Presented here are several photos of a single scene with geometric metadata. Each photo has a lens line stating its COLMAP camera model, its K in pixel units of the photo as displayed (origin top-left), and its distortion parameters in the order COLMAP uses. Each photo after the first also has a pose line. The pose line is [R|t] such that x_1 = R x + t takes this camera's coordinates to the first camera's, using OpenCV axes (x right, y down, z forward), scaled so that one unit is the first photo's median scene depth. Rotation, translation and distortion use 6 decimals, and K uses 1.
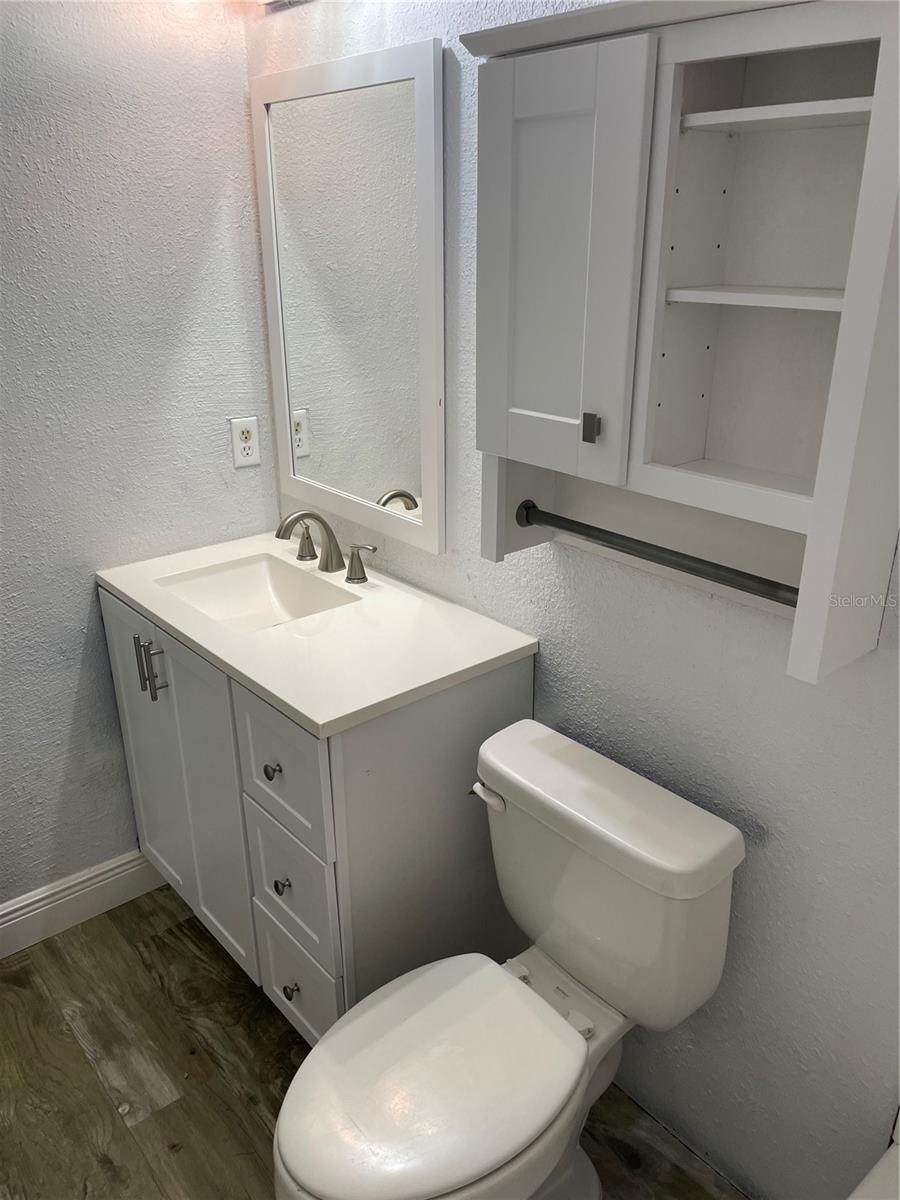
lens RADIAL K [[915.5, 0, 450.0], [0, 915.5, 600.0], [0, 0, 1]] dist [0.109731, -0.145425]
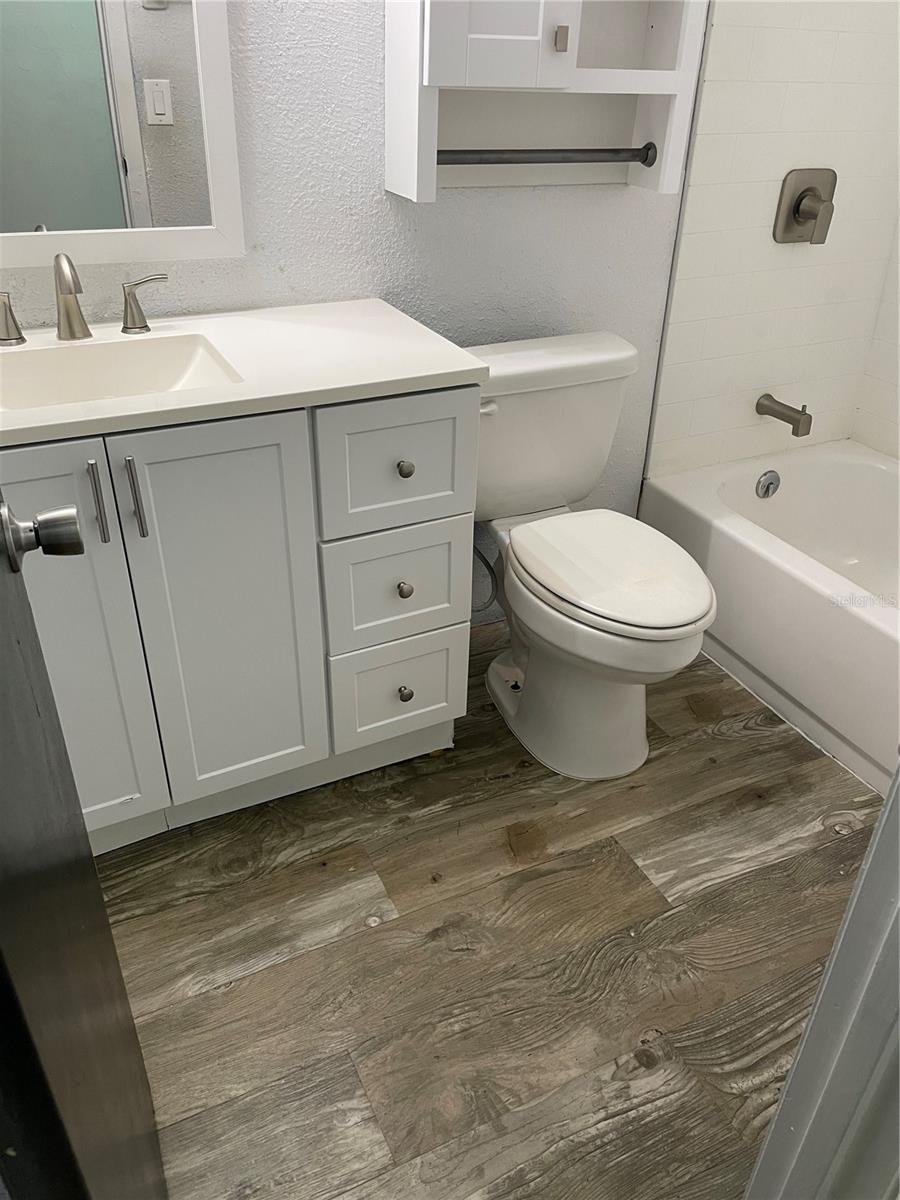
lens RADIAL K [[915.5, 0, 450.0], [0, 915.5, 600.0], [0, 0, 1]] dist [0.109731, -0.145425]
pose [[0.233536, -0.497030, 0.835716, -0.883489], [0.332192, 0.848552, 0.411835, -0.069499], [-0.913843, 0.181440, 0.363277, 0.513014]]
